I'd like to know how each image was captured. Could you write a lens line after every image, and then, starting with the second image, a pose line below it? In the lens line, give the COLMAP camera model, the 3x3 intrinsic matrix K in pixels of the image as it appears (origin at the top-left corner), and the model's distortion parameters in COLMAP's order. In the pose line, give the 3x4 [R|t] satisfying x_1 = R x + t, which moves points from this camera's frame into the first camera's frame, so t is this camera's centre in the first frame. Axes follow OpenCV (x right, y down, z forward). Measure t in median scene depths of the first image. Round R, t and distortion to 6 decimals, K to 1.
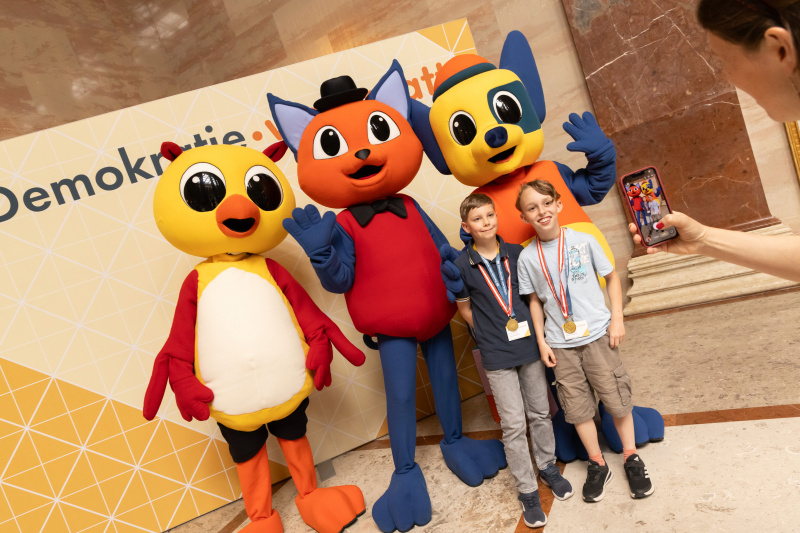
lens RADIAL K [[532.3, 0, 400.0], [0, 532.3, 266.5], [0, 0, 1]] dist [0.001021, -0.002096]
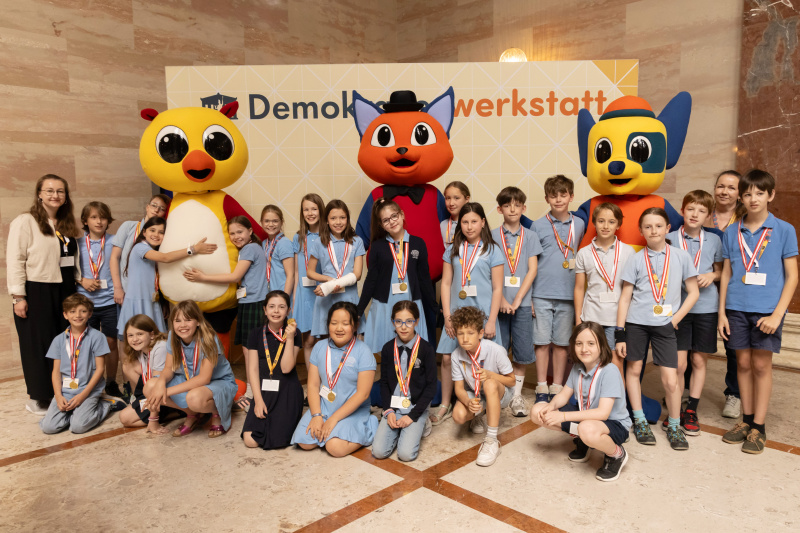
lens RADIAL K [[597.8, 0, 418.4], [0, 597.8, 263.1], [0, 0, 1]] dist [-0.001821, -0.001219]
pose [[0.915826, 0.338387, -0.216236, 0.104954], [-0.326886, 0.940955, 0.088032, -0.002106], [0.233257, -0.009937, 0.972364, -0.359648]]
